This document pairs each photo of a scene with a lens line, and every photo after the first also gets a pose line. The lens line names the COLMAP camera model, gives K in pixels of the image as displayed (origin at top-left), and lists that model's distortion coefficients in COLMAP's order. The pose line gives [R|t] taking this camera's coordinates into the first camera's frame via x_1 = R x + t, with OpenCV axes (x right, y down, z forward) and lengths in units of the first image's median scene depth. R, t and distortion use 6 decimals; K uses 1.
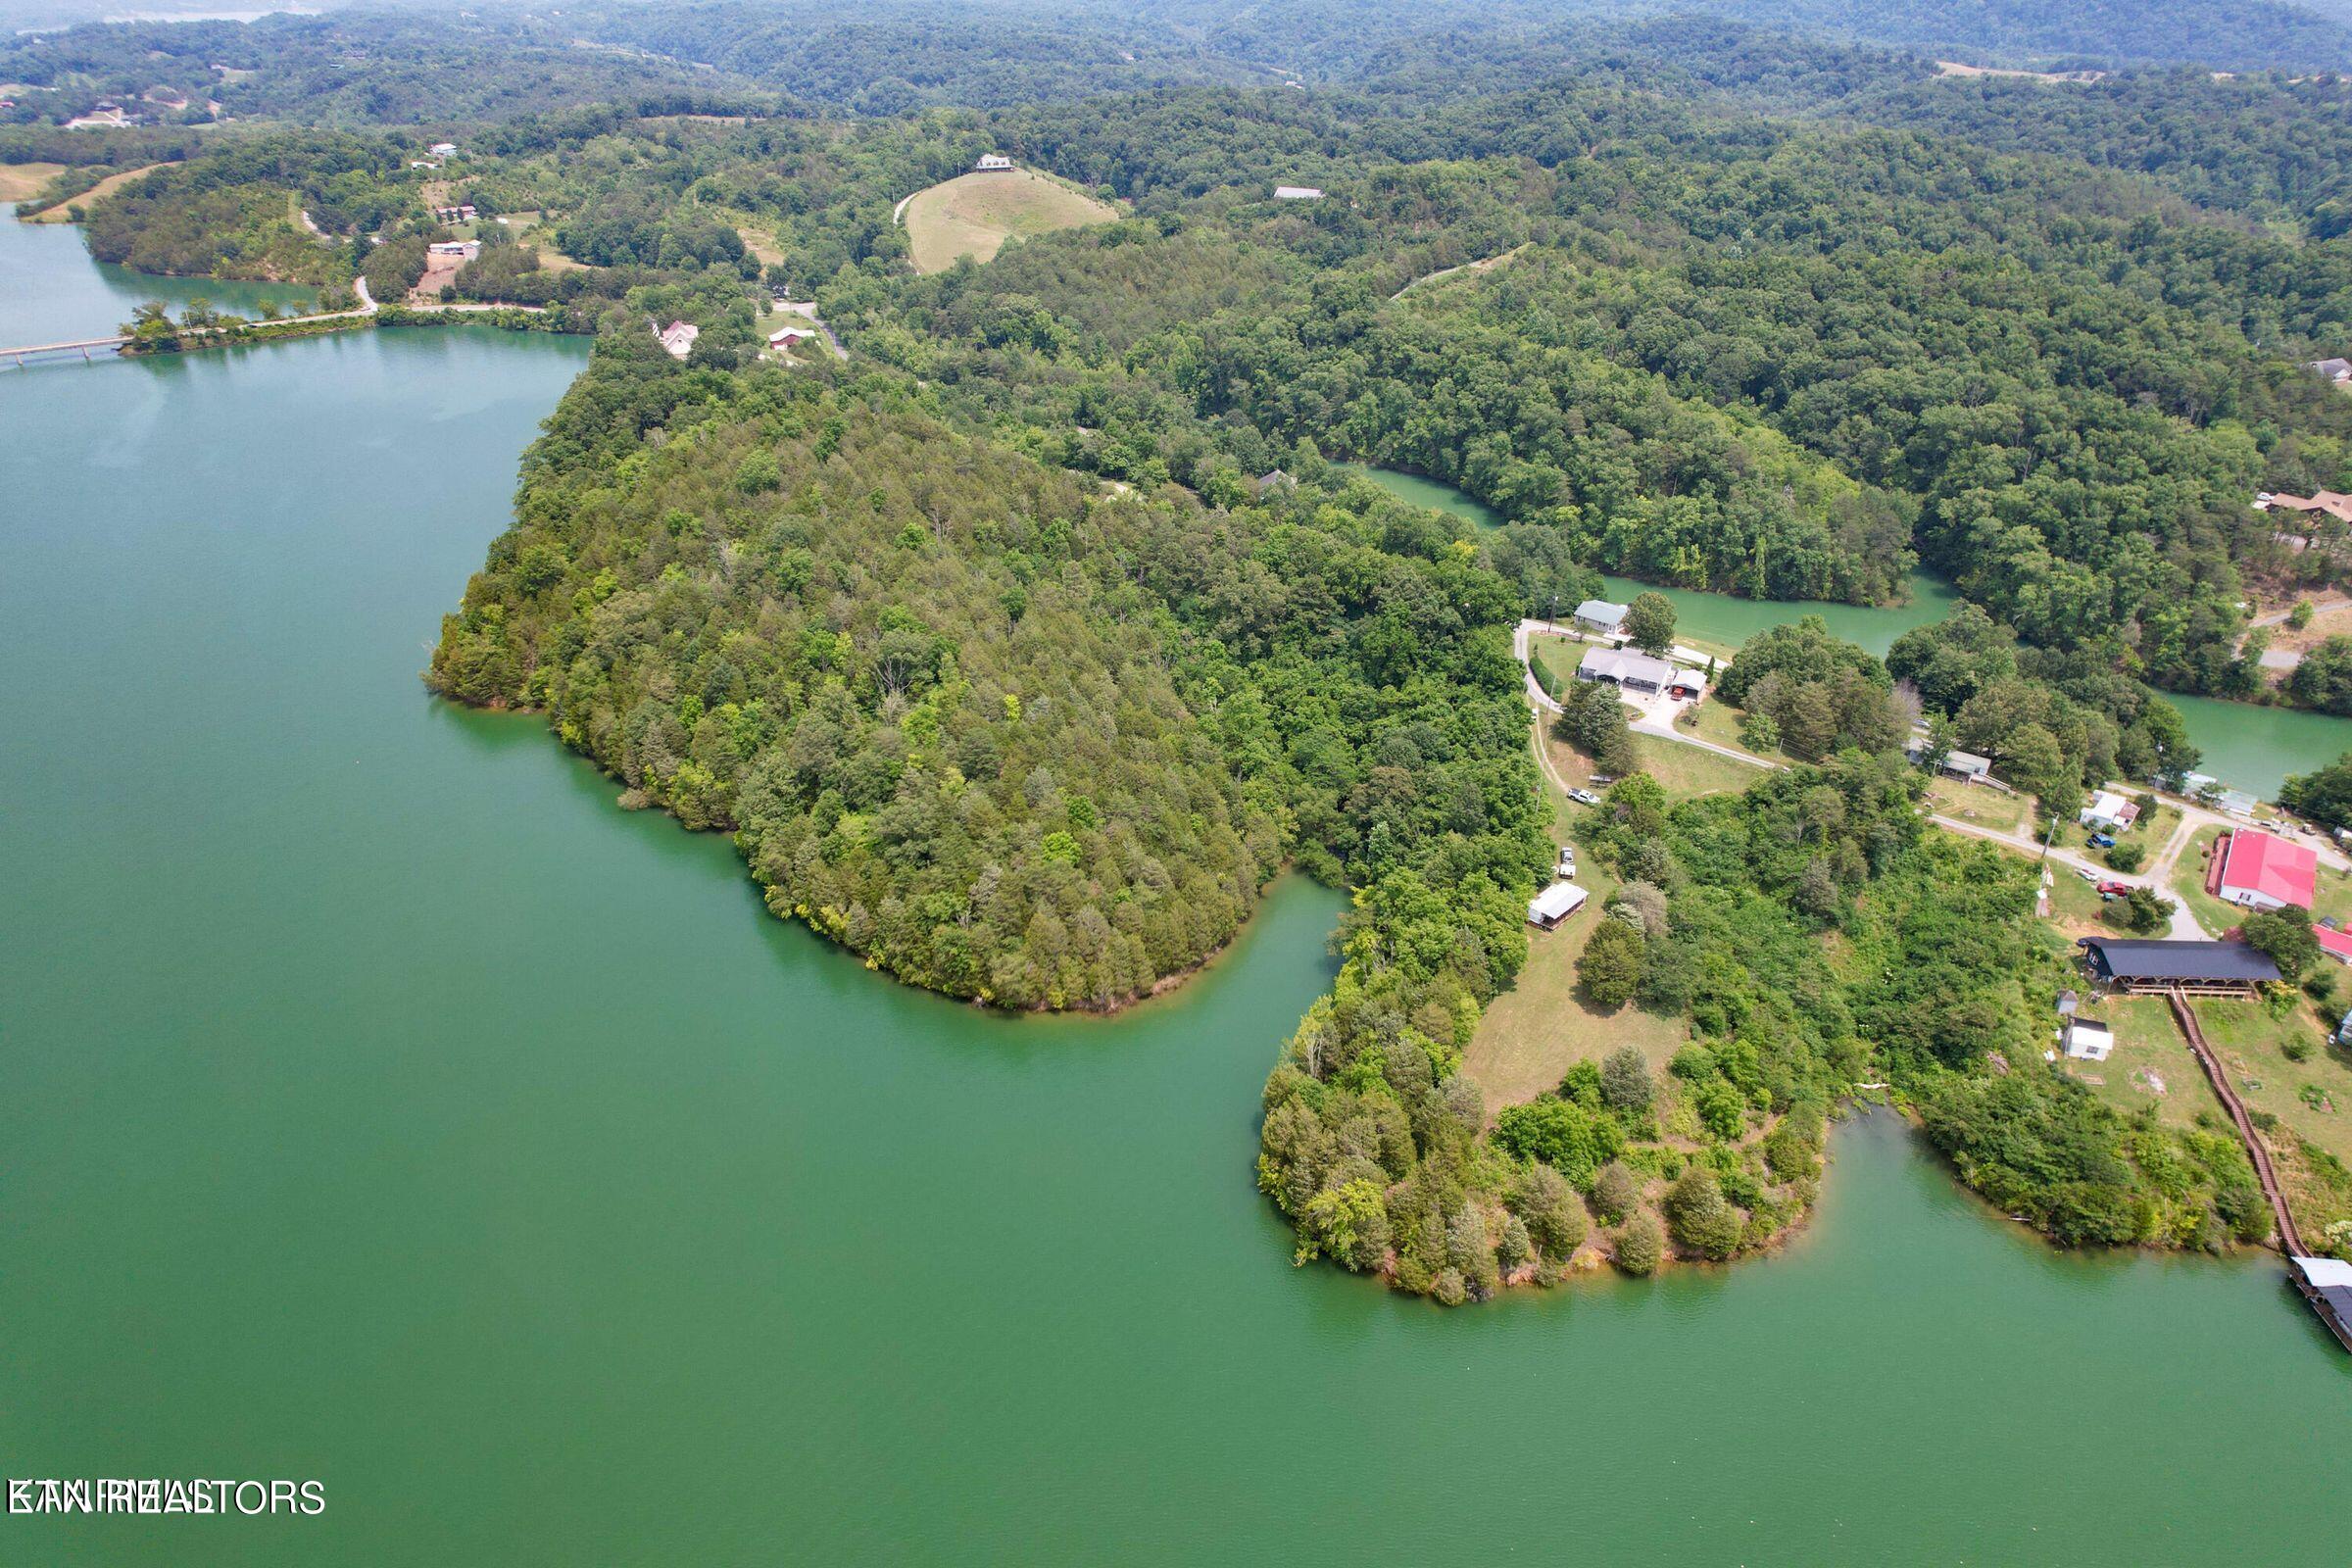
lens RADIAL K [[1504.1, 0, 1186.6], [0, 1504.1, 786.0], [0, 0, 1]] dist [-0.076767, 0.070240]
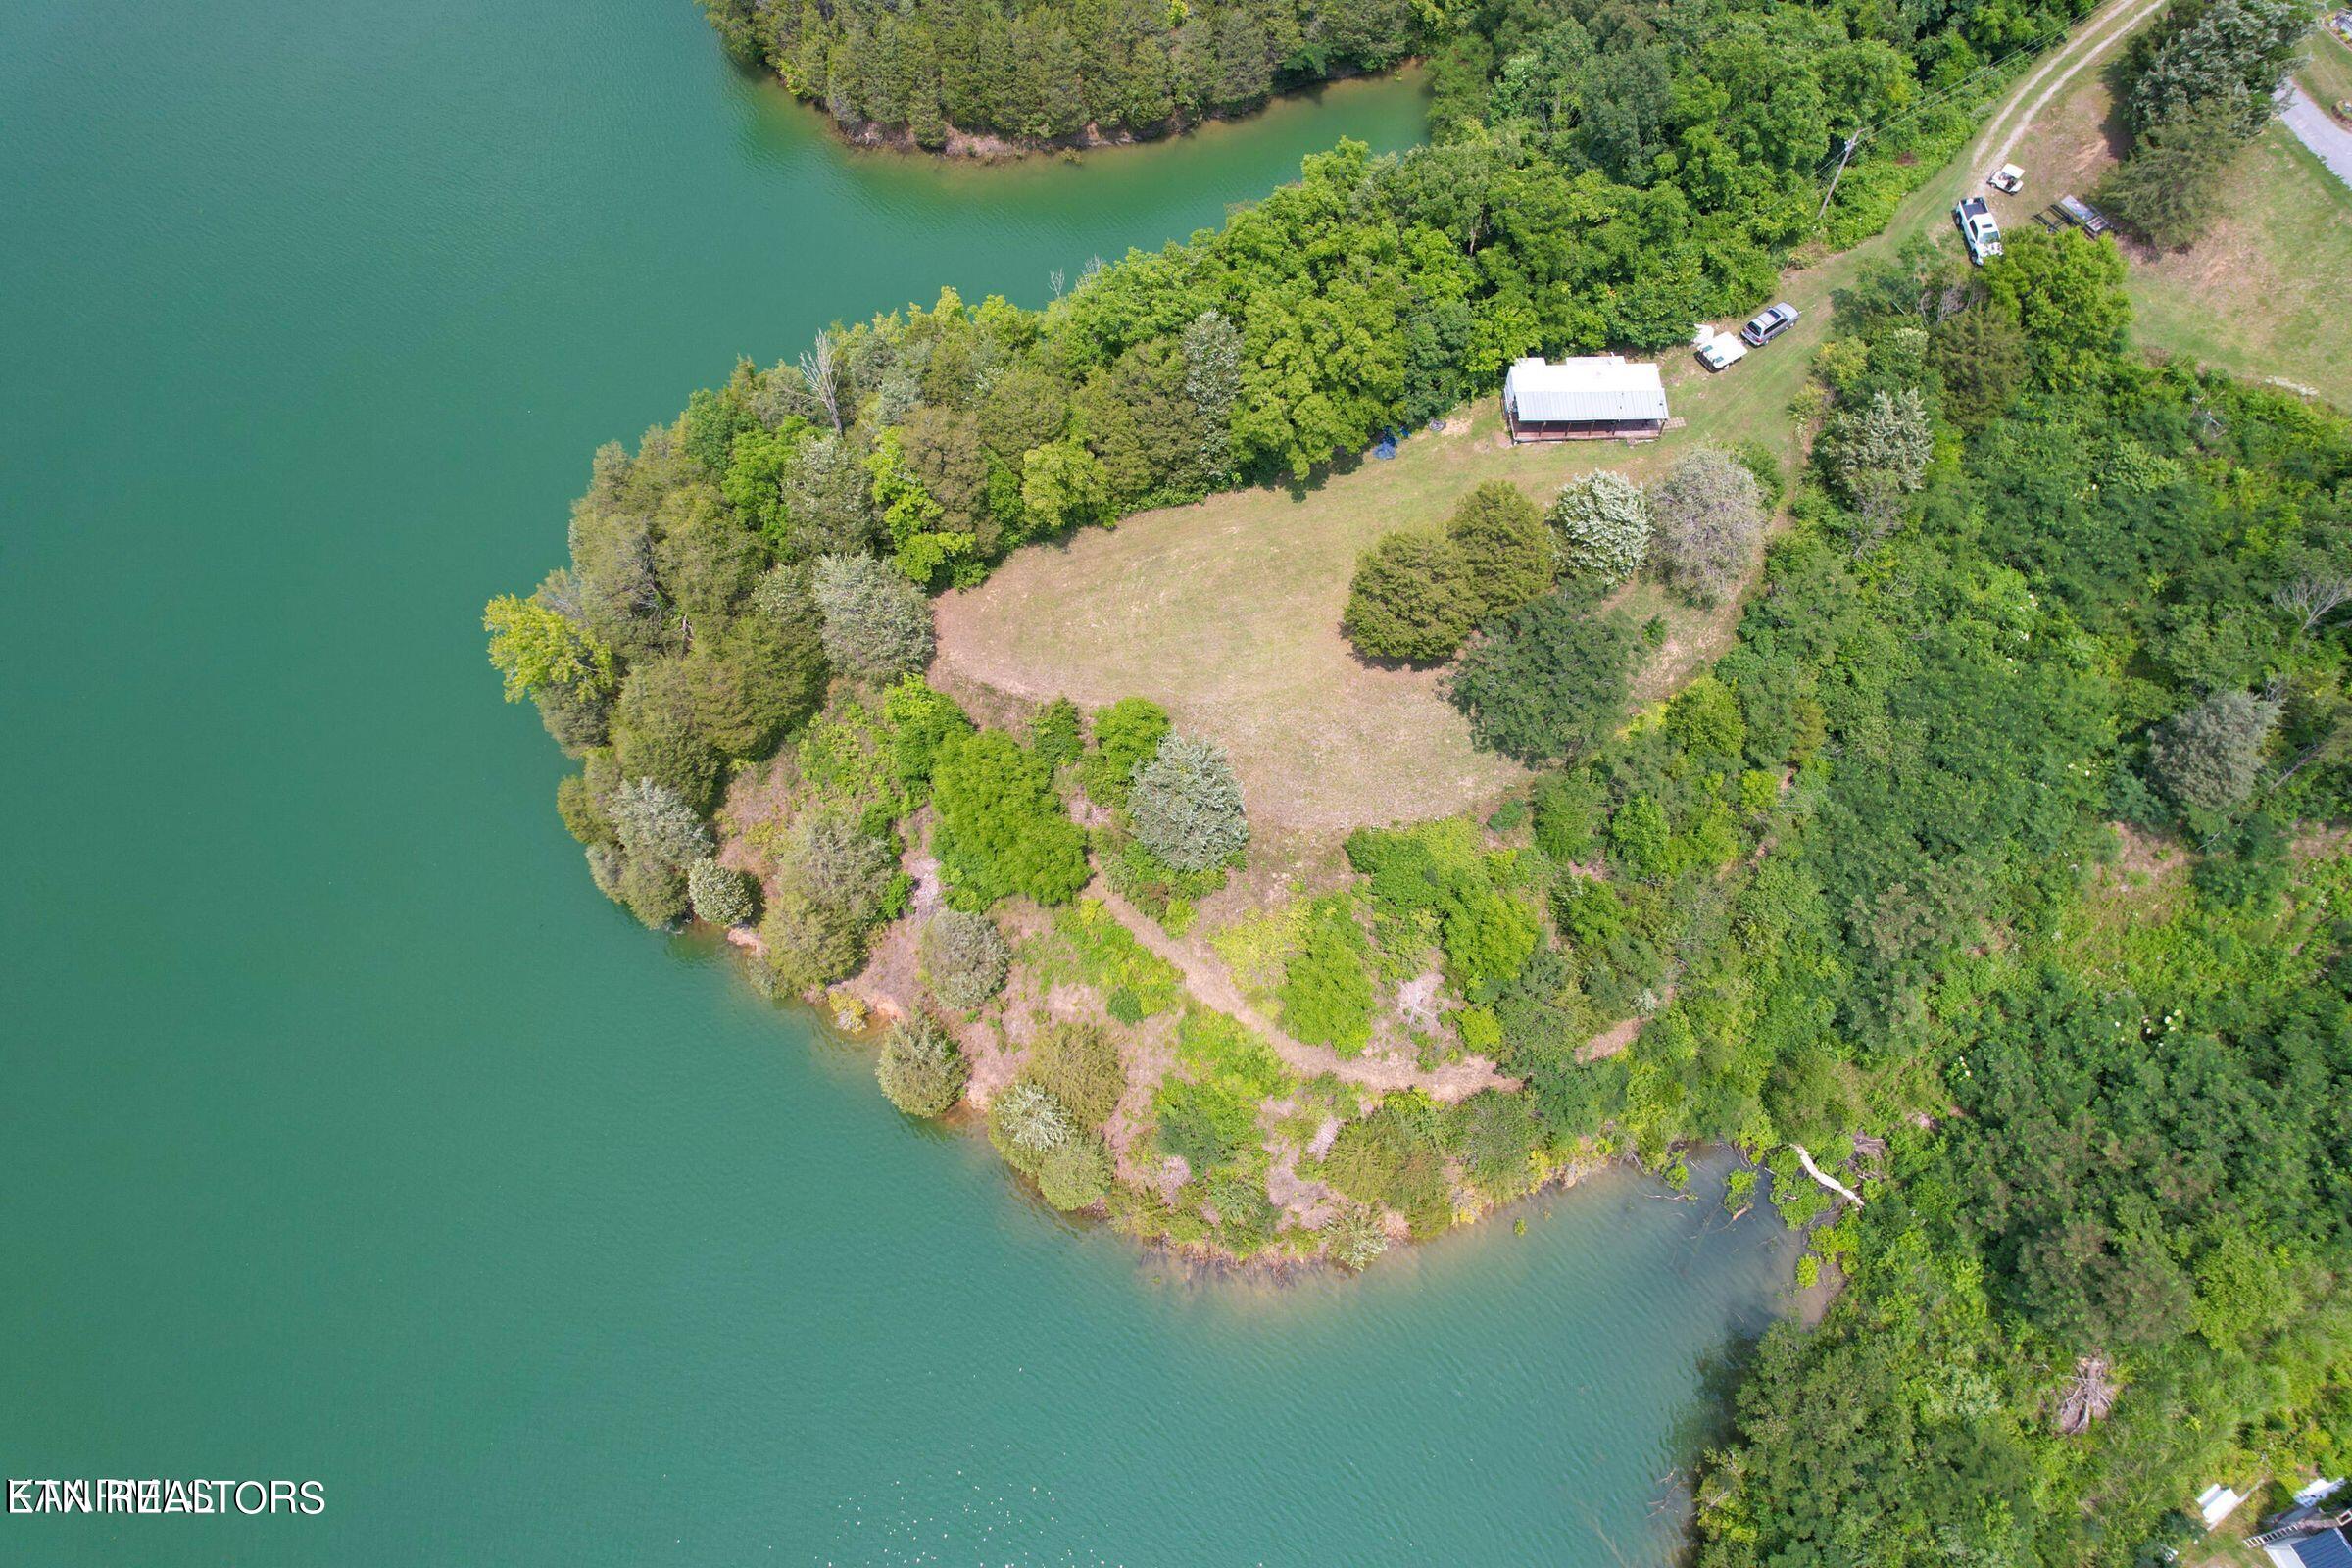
lens RADIAL K [[1504.1, 0, 1188.9], [0, 1504.1, 784.9], [0, 0, 1]] dist [-0.076767, 0.070240]
pose [[0.719403, 0.618886, -0.315342, 0.355850], [-0.337505, 0.708257, 0.620050, -0.067156], [0.607083, -0.339636, 0.718399, 0.561154]]
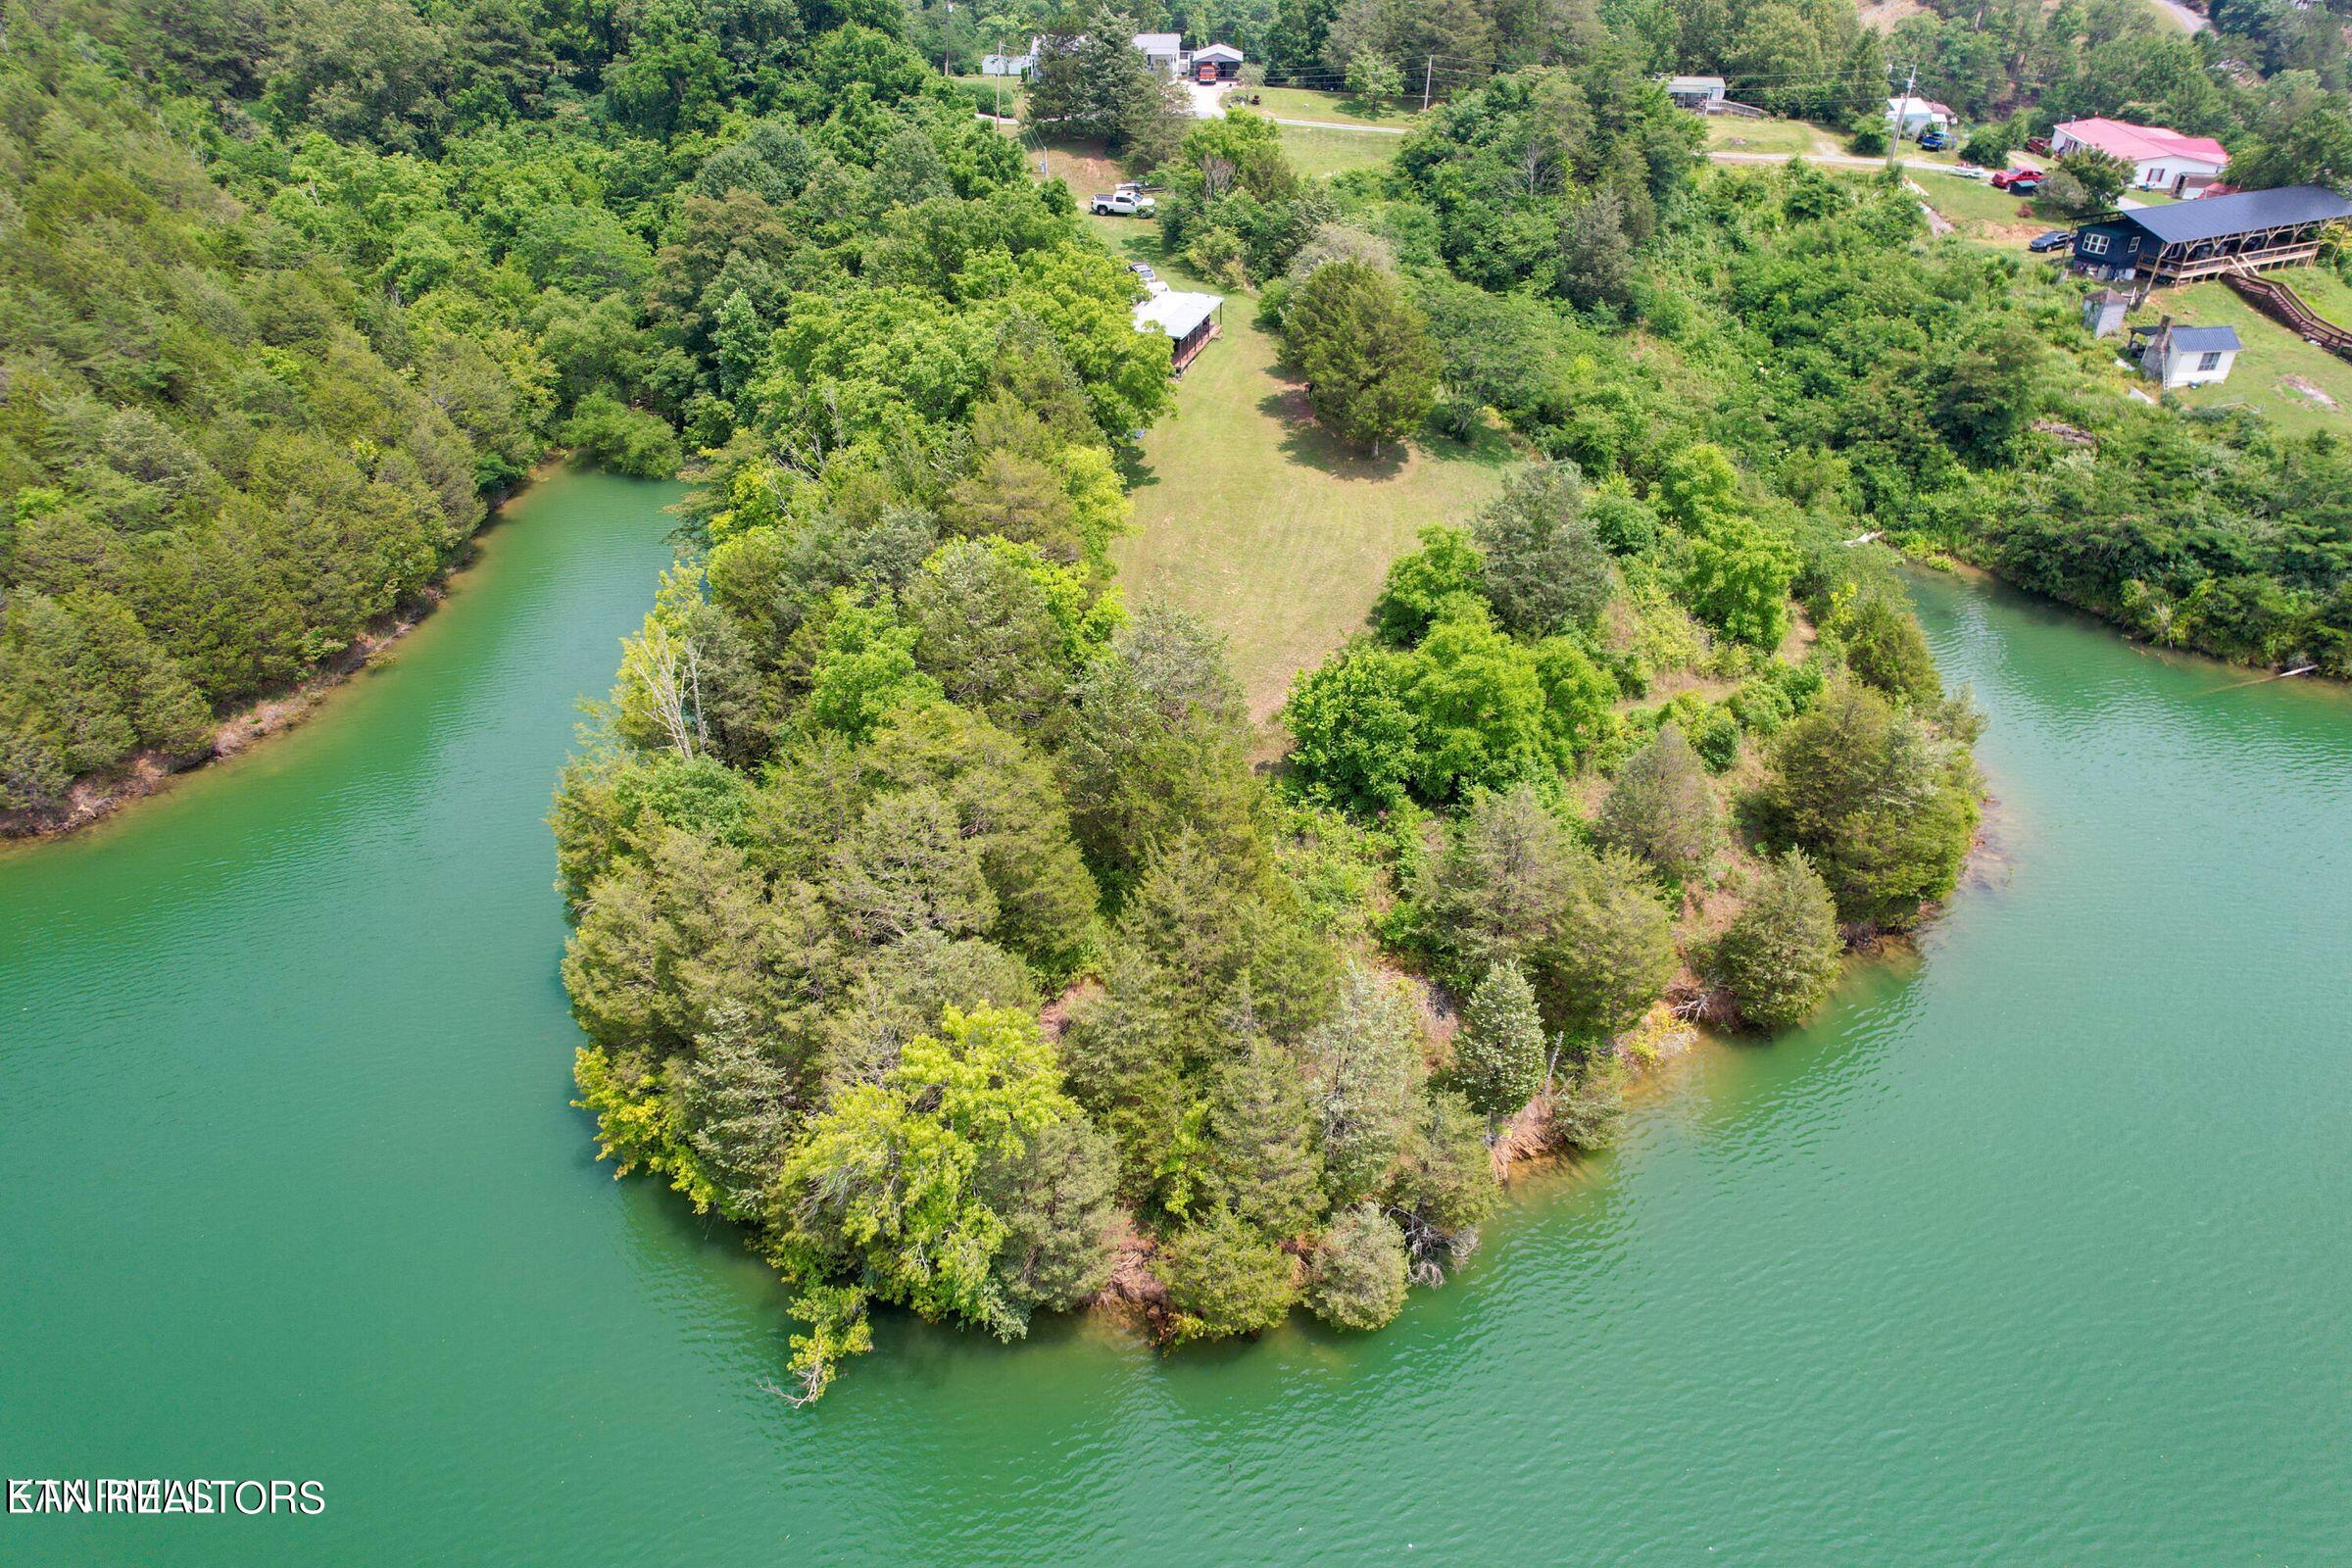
lens RADIAL K [[1504.1, 0, 1191.2], [0, 1504.1, 786.4], [0, 0, 1]] dist [-0.076767, 0.070240]
pose [[0.889010, -0.255827, 0.379754, 0.047911], [0.228183, 0.966567, 0.116963, 0.154551], [-0.396980, -0.017328, 0.917664, 0.563928]]
